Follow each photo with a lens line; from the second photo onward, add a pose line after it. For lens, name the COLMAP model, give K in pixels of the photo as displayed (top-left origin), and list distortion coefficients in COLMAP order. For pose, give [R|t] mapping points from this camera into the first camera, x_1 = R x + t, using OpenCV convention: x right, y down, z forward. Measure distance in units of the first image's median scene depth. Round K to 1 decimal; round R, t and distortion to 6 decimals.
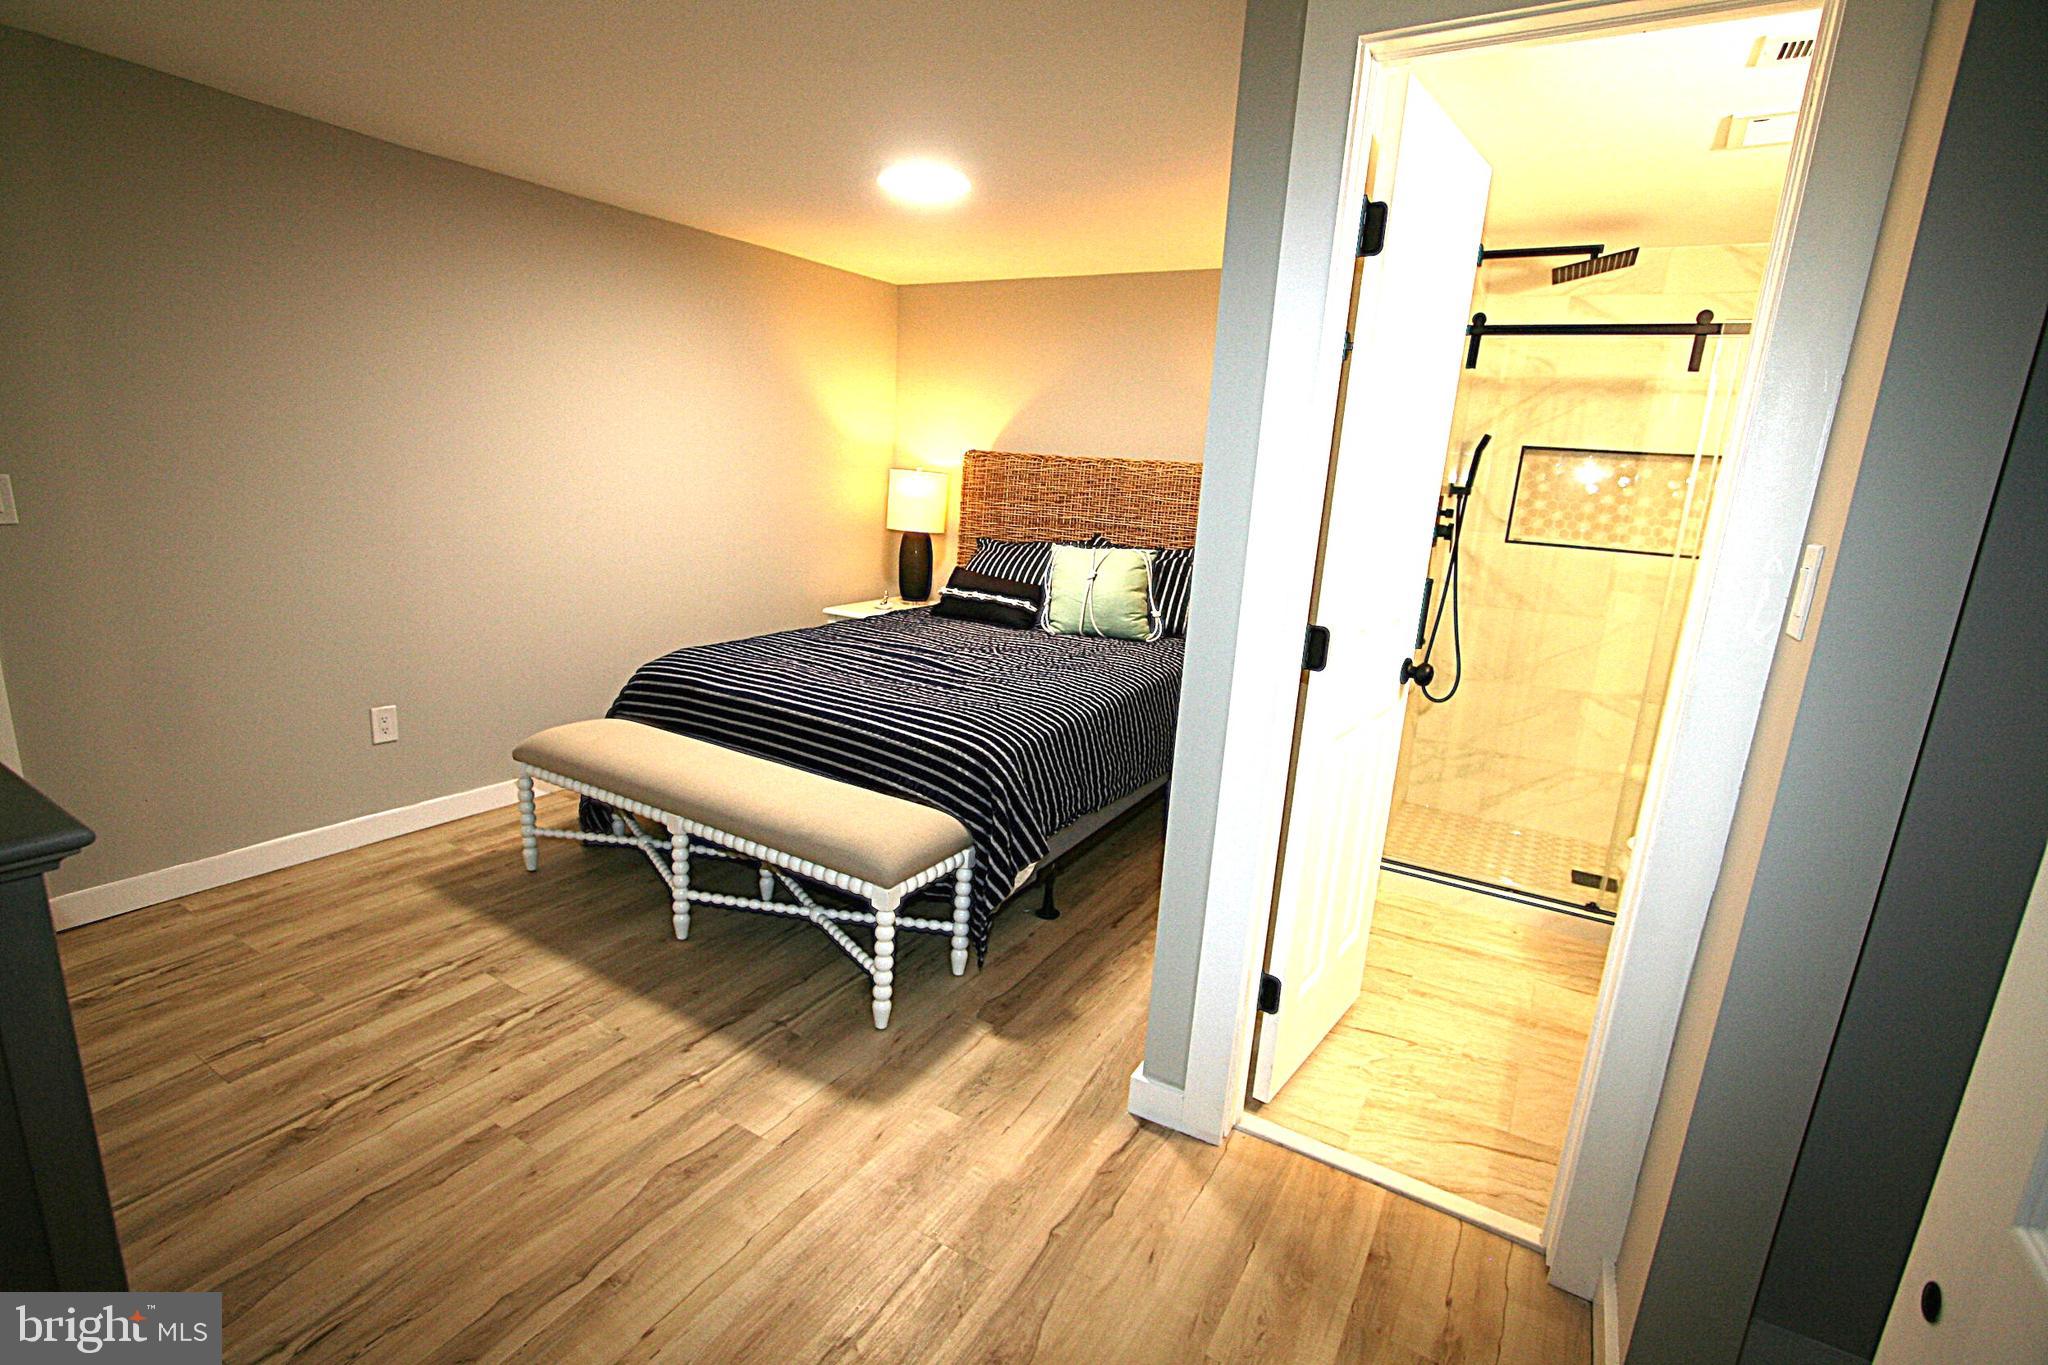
lens RADIAL K [[959.4, 0, 1013.1], [0, 959.4, 693.3], [0, 0, 1]] dist [-0.000035, 0.000342]
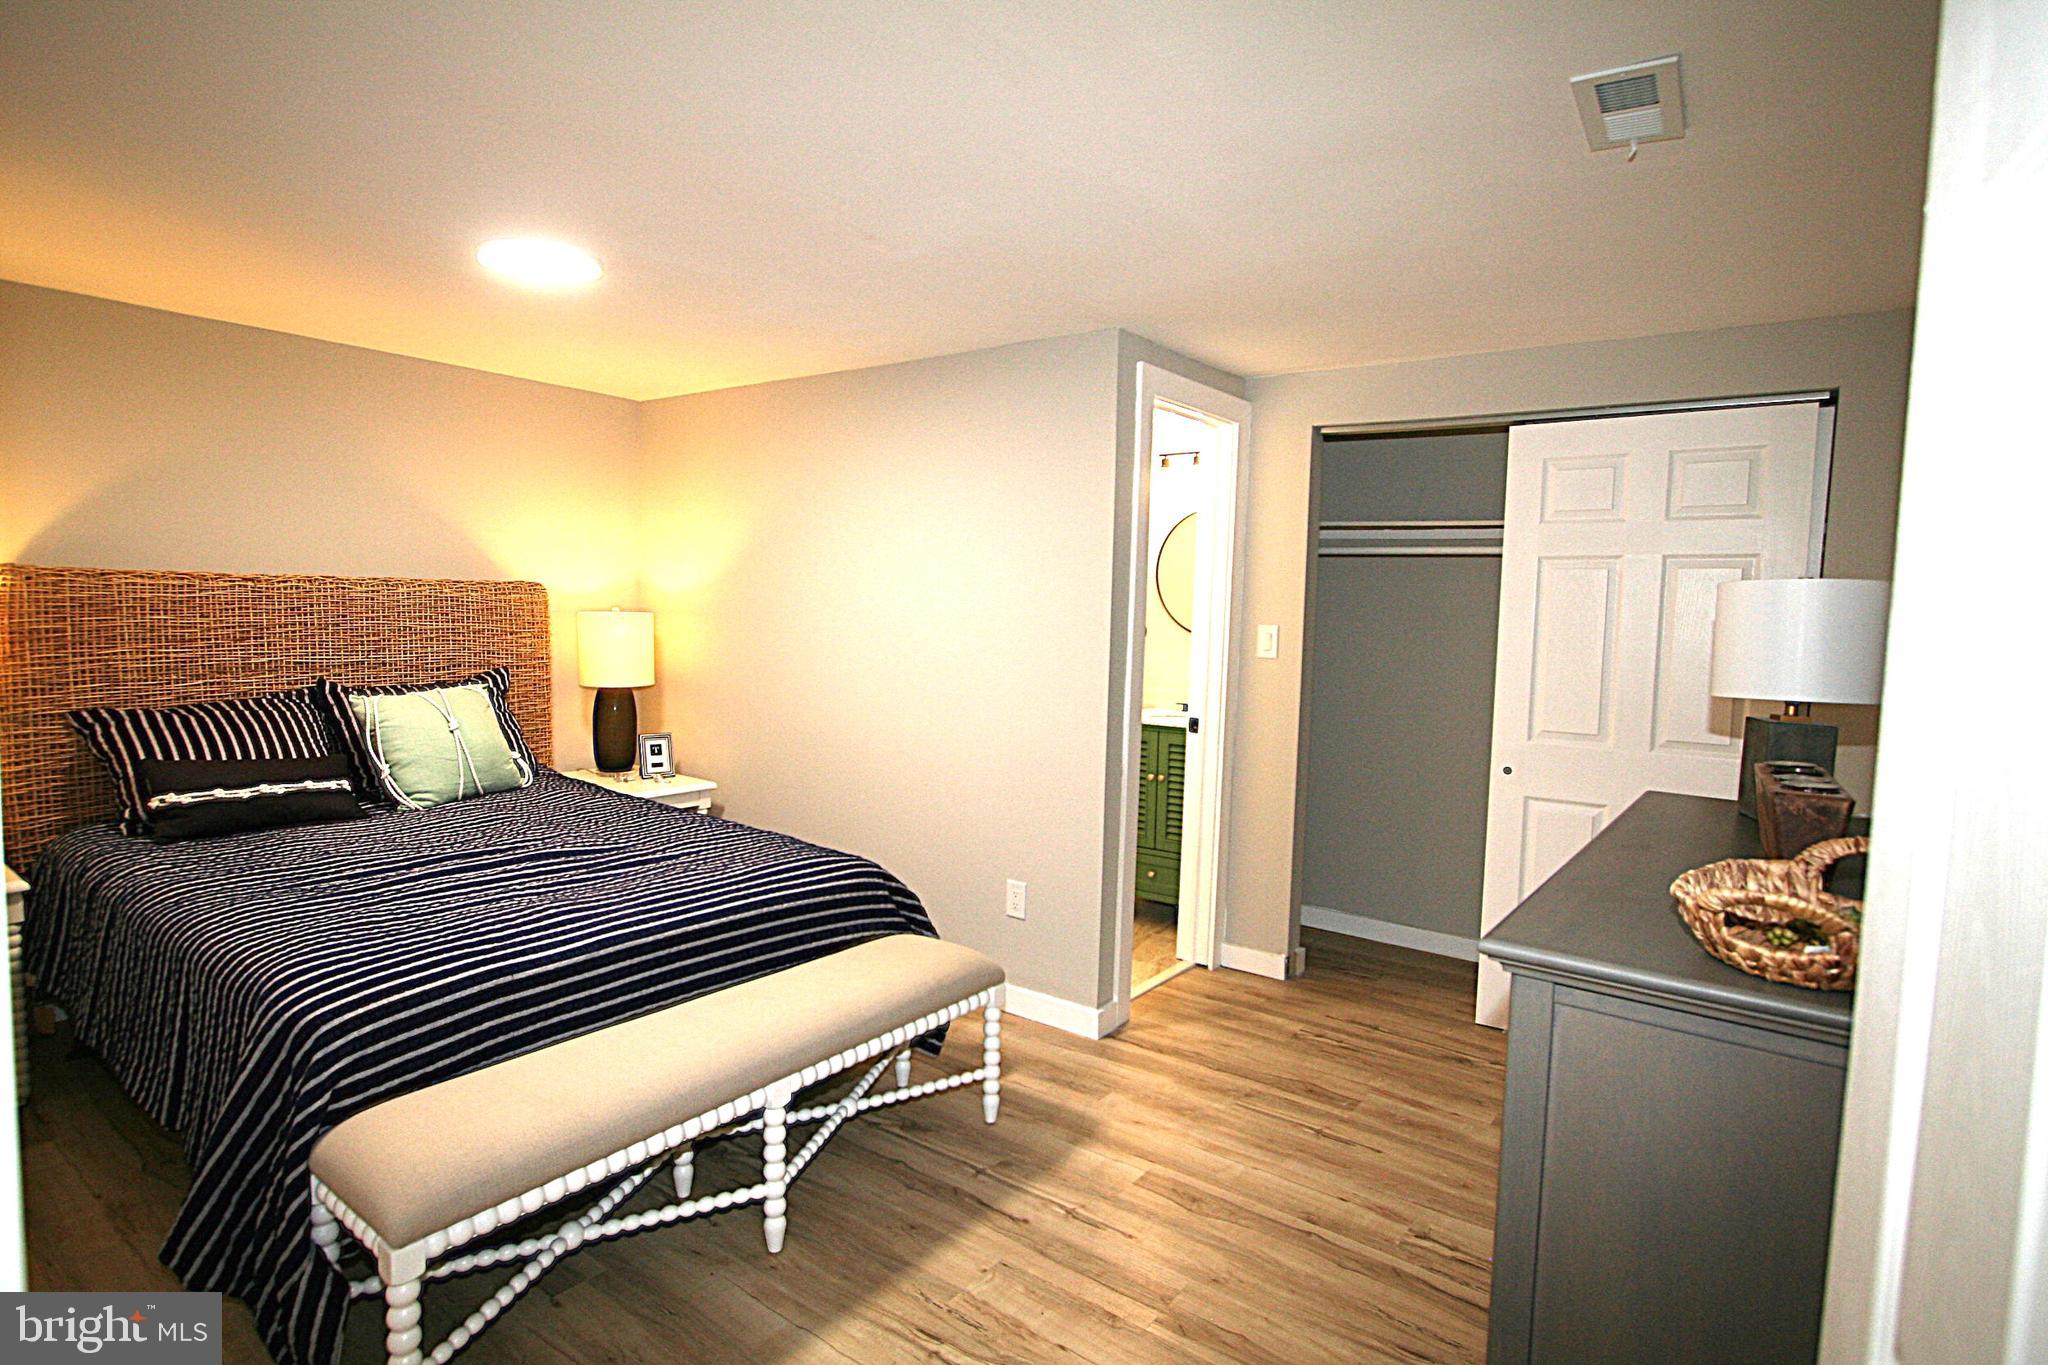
lens RADIAL K [[1038.5, 0, 1024.0], [0, 1038.5, 682.5], [0, 0, 1]] dist [0.001695, 0.000402]
pose [[0.096610, -0.128538, 0.986988, -1.099545], [0.212387, 0.971449, 0.105725, -0.224368], [-0.972398, 0.199409, 0.121151, 0.645572]]
